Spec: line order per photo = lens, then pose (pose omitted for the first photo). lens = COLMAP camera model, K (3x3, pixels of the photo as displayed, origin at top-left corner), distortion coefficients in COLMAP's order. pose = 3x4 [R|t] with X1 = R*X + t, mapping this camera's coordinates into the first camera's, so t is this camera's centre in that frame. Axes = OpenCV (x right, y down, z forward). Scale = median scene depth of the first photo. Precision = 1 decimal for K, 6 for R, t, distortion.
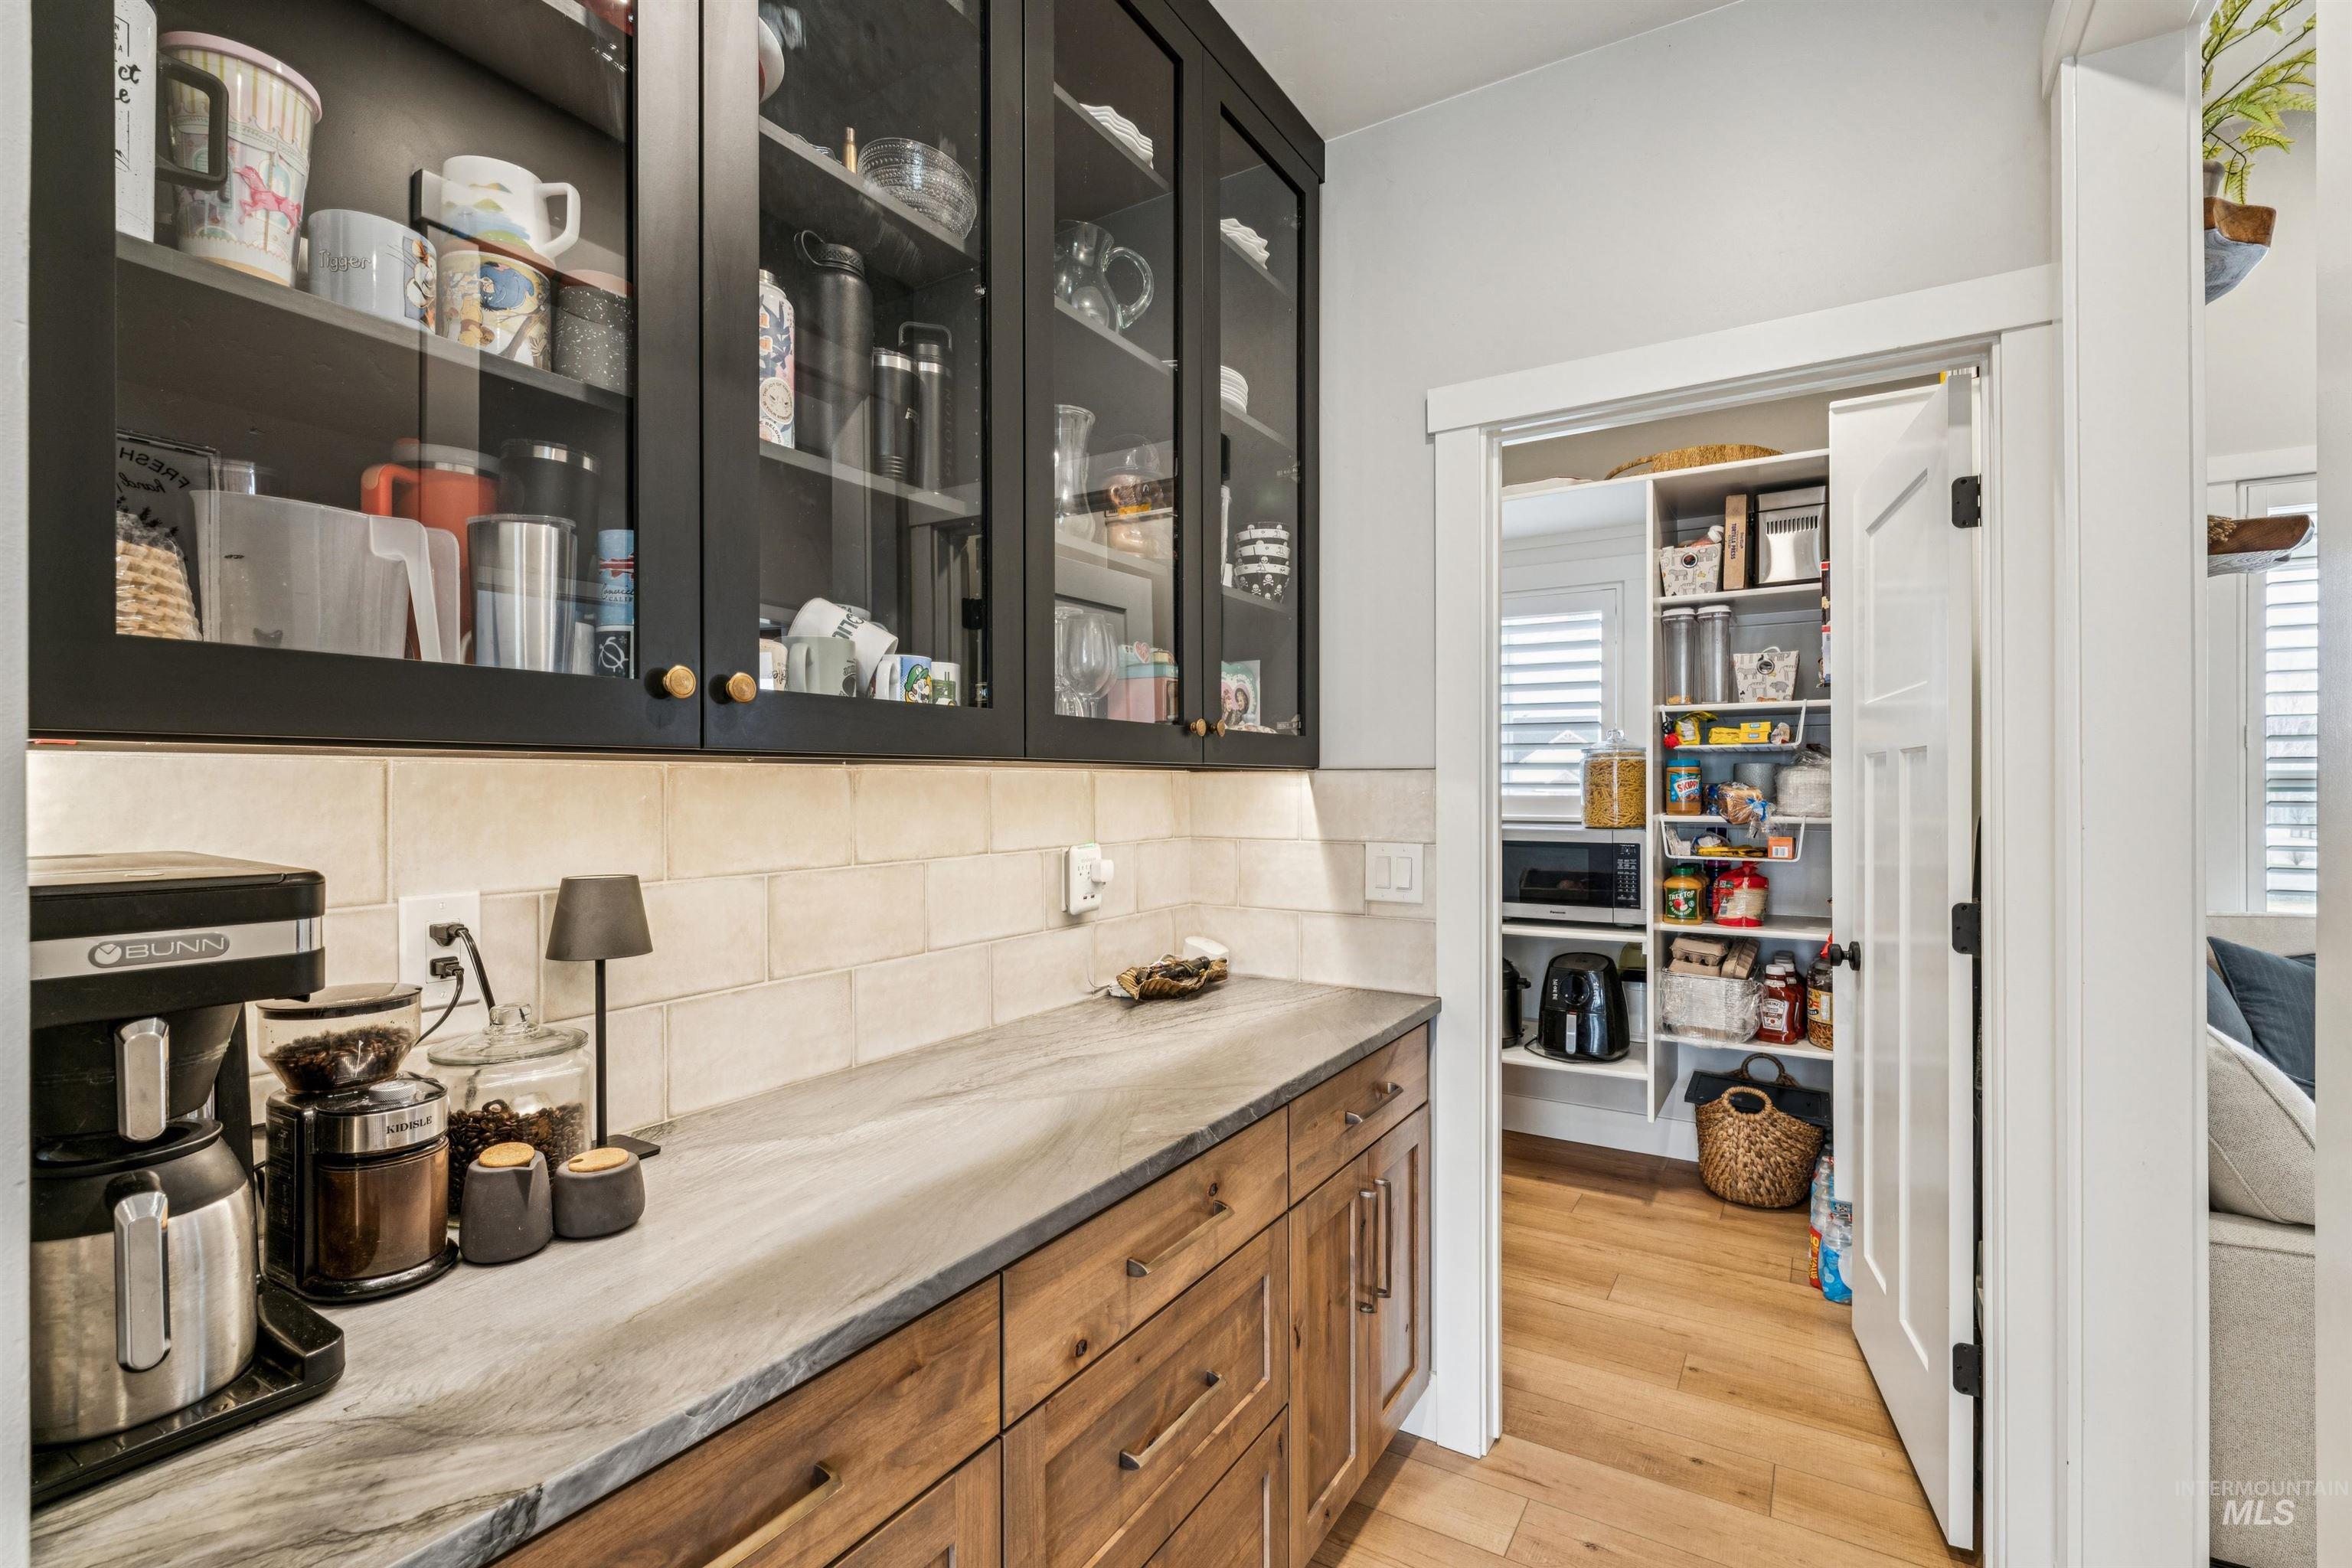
lens RADIAL K [[1073.7, 0, 1173.0], [0, 1073.7, 783.8], [0, 0, 1]] dist [-0.008392, 0.000326]
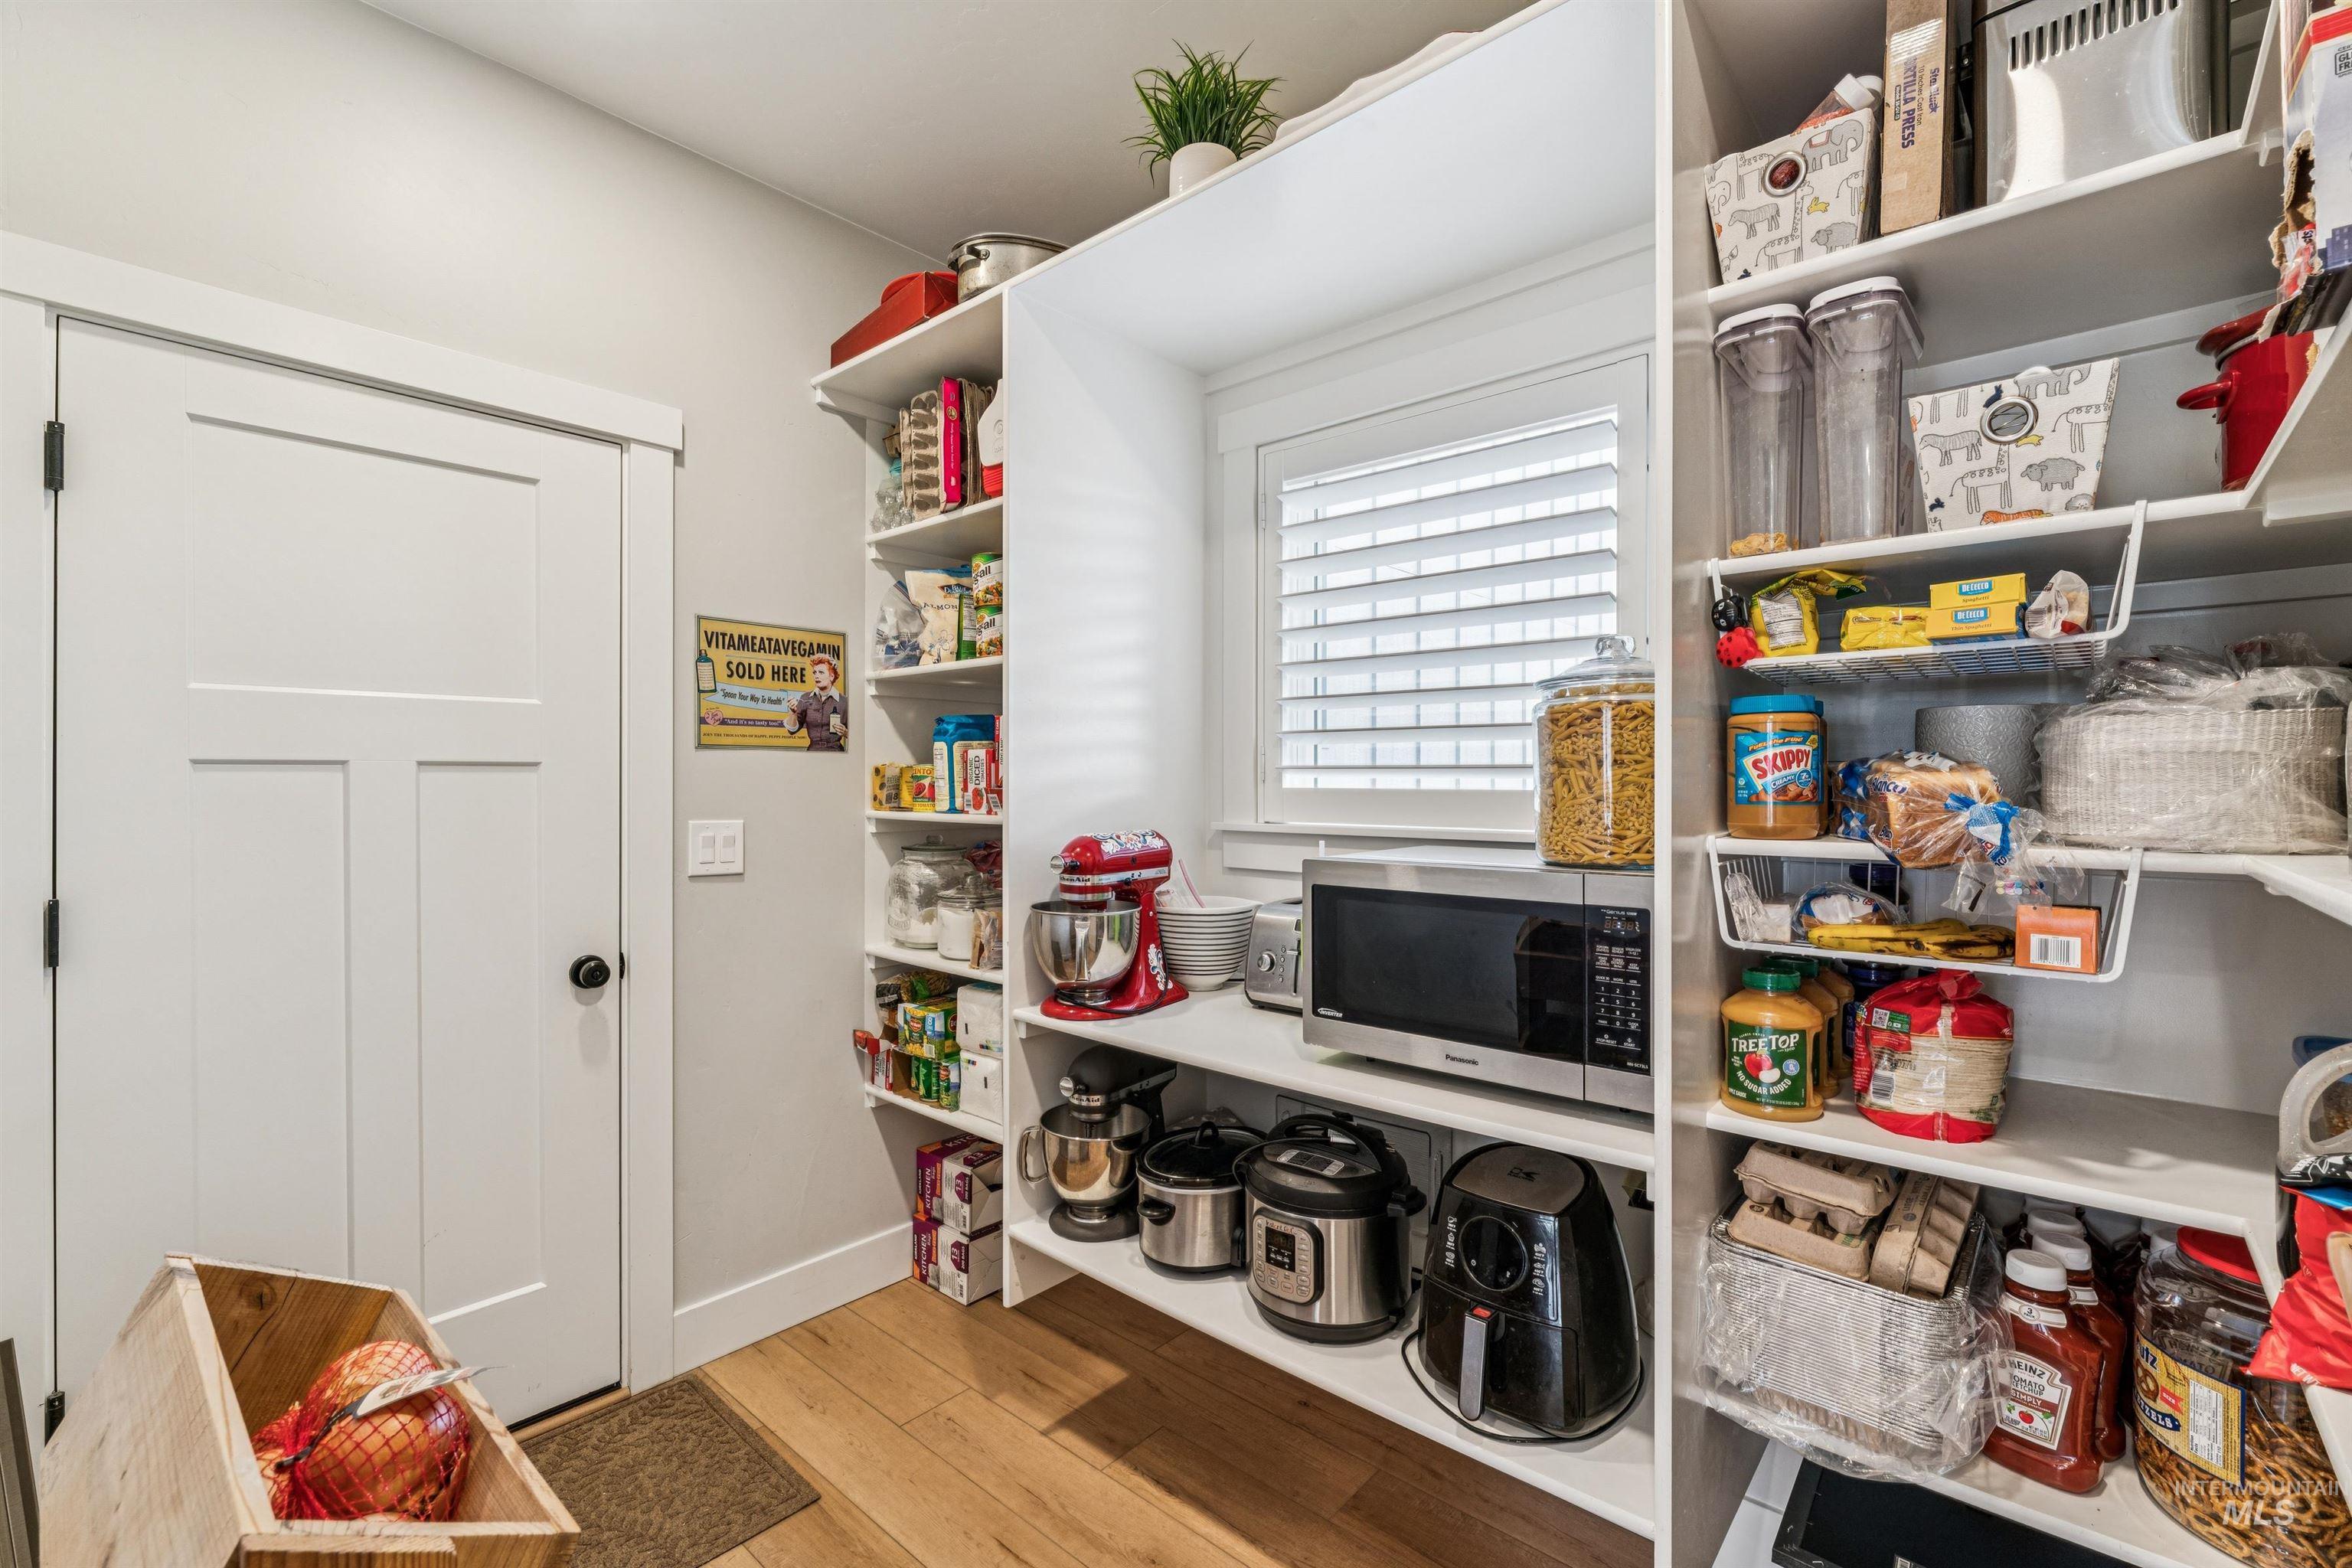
lens RADIAL K [[1016.5, 0, 1177.5], [0, 1016.5, 783.5], [0, 0, 1]] dist [-0.010826, -0.000193]
pose [[0.984954, 0.002446, -0.172798, 0.330896], [-0.002496, 0.999997, -0.000071, 0.010166], [0.172798, 0.000501, 0.984957, 0.606573]]
